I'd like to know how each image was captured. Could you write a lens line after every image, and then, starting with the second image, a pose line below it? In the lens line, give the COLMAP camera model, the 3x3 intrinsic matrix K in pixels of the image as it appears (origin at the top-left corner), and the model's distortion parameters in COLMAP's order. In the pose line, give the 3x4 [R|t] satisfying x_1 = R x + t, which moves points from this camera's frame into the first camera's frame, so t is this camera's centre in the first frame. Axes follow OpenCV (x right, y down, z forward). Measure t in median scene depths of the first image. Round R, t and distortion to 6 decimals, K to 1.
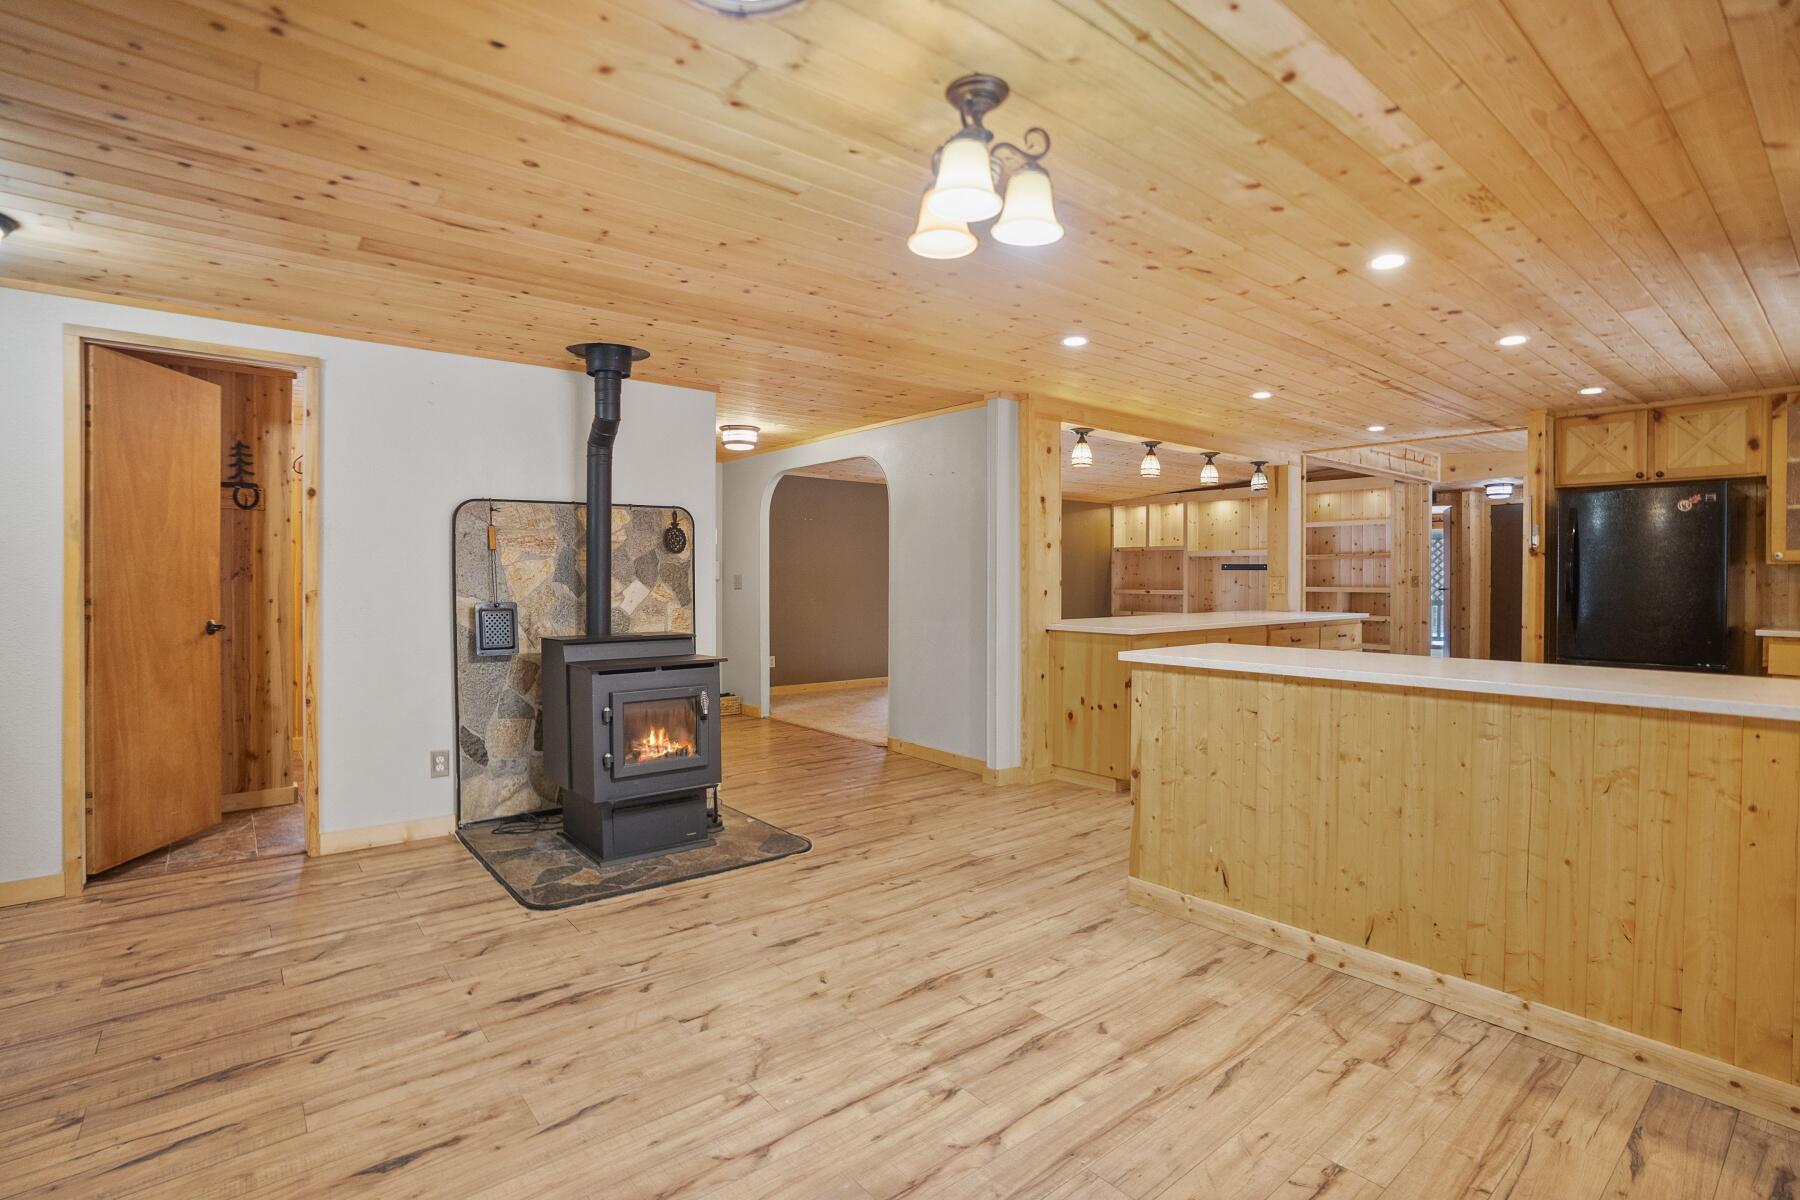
lens RADIAL K [[860.6, 0, 927.0], [0, 860.6, 566.9], [0, 0, 1]] dist [-0.026121, 0.001267]
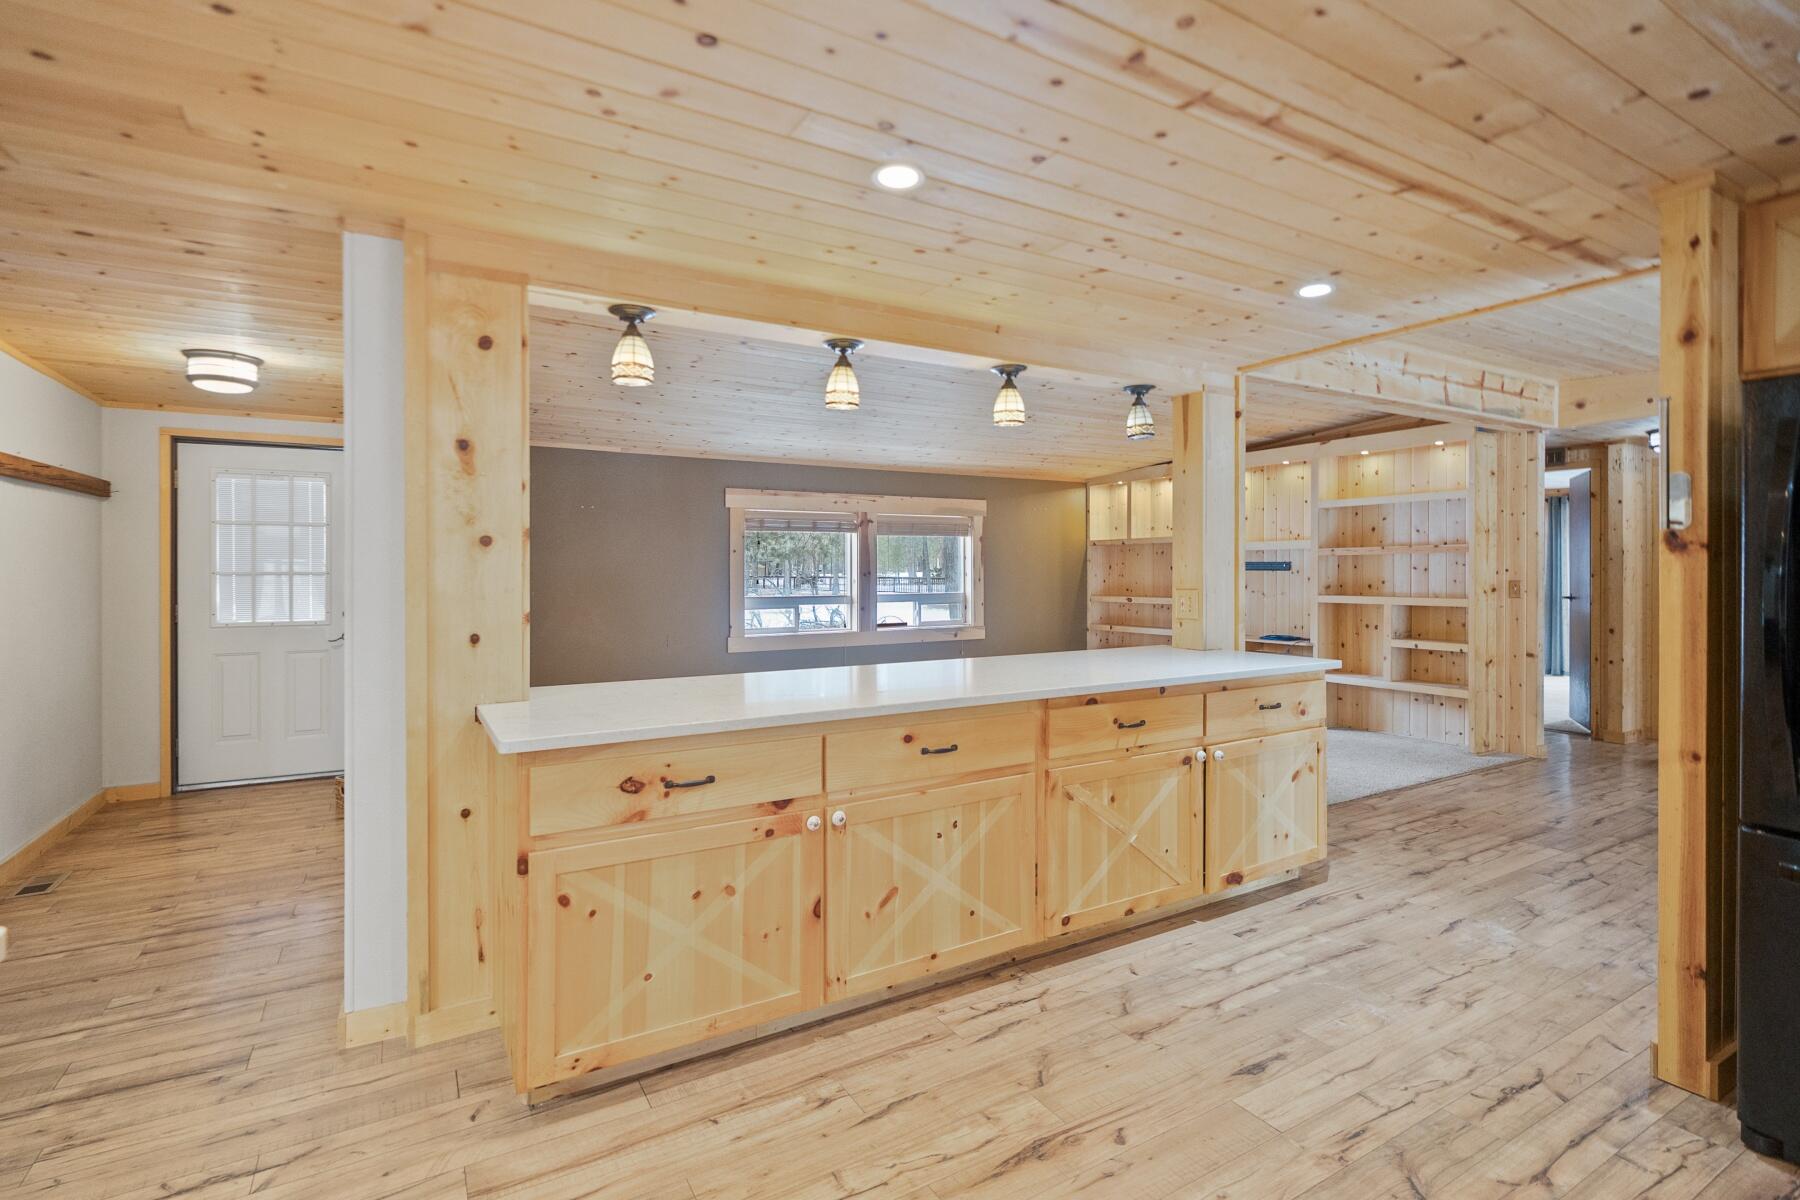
lens RADIAL K [[843.8, 0, 895.7], [0, 843.8, 578.7], [0, 0, 1]] dist [-0.008297, -0.000205]
pose [[0.981646, -0.003336, -0.190682, 0.621645], [0.007182, 0.999784, 0.019484, -0.014772], [0.190576, -0.020495, 0.981458, 0.784865]]
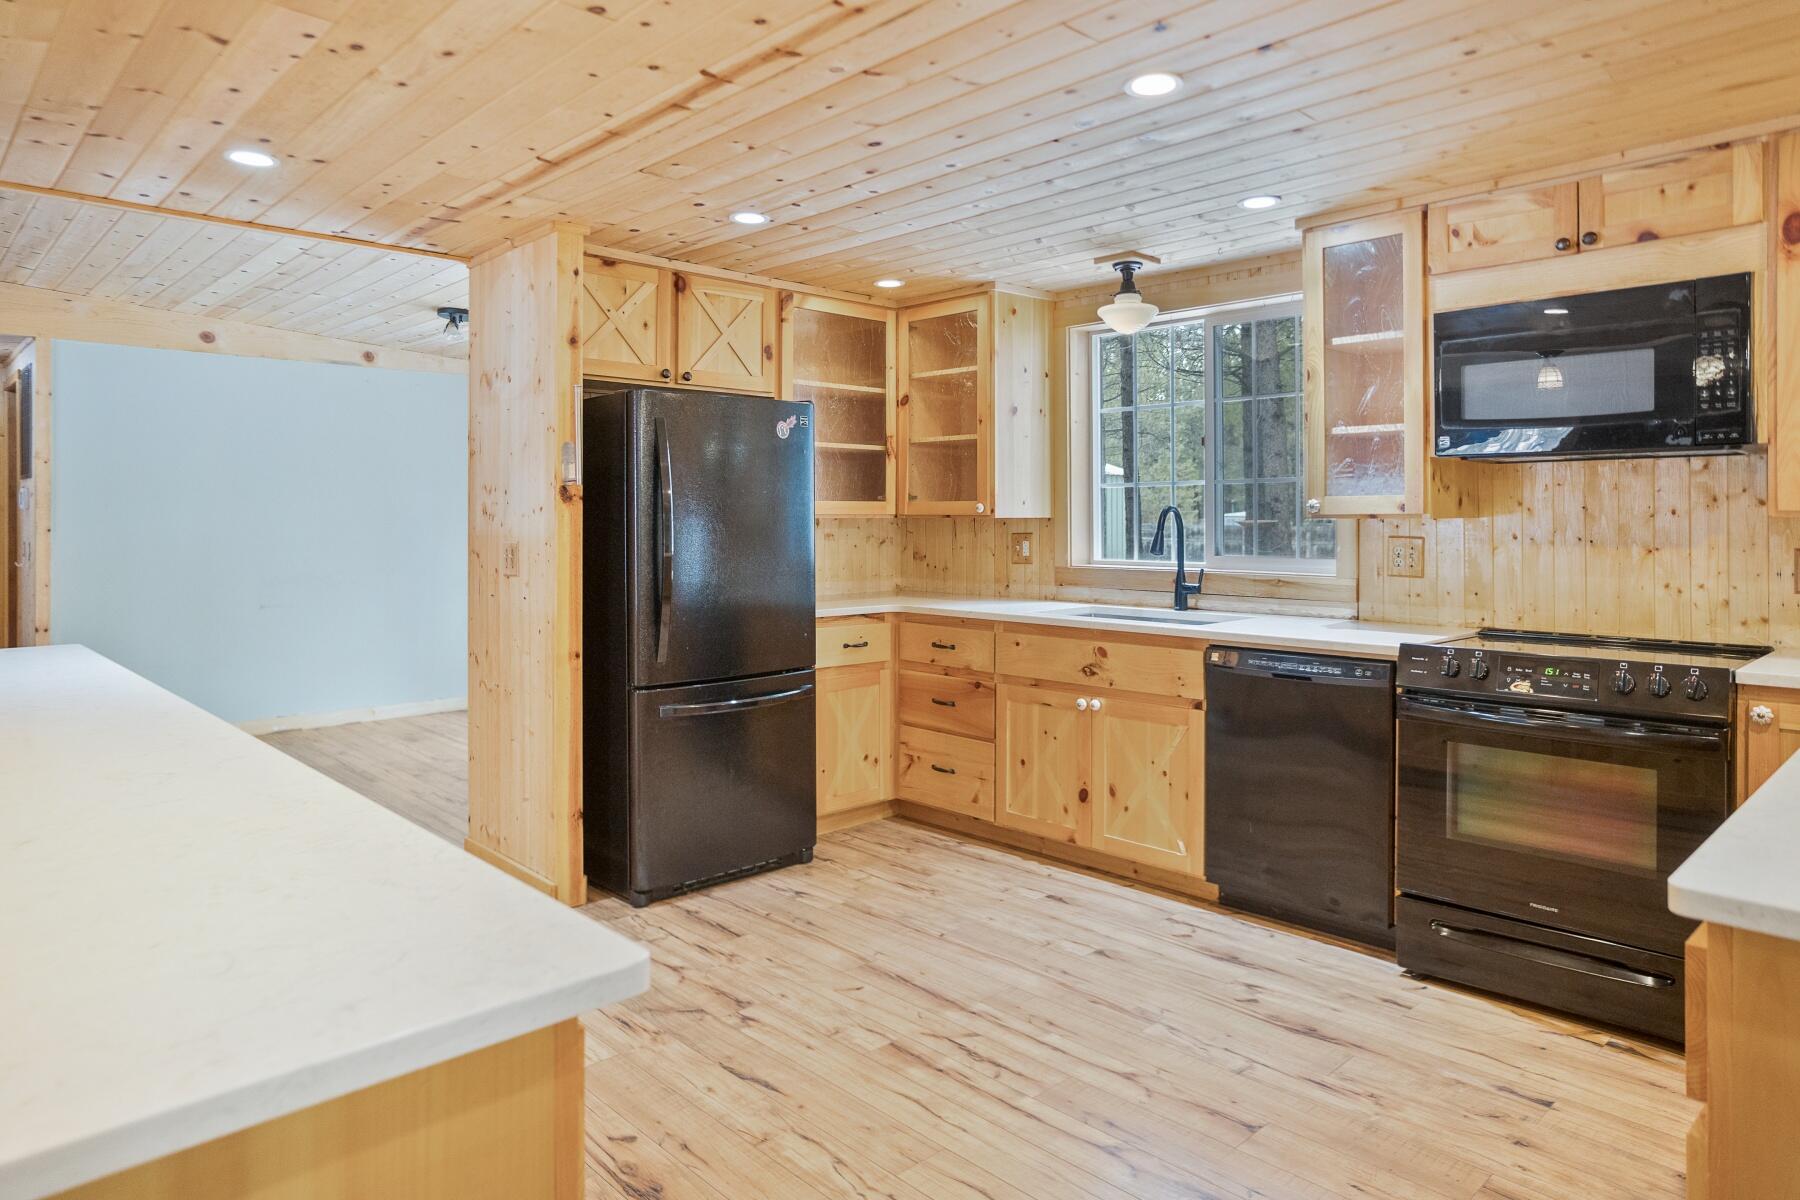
lens RADIAL K [[1087.9, 0, 908.3], [0, 1087.9, 523.1], [0, 0, 1]] dist [-0.007277, 0.003019]
pose [[-0.052873, -0.003761, 0.998594, 0.050959], [-0.011737, 0.999926, 0.003144, -0.006438], [-0.998532, -0.011554, -0.052913, 1.187203]]
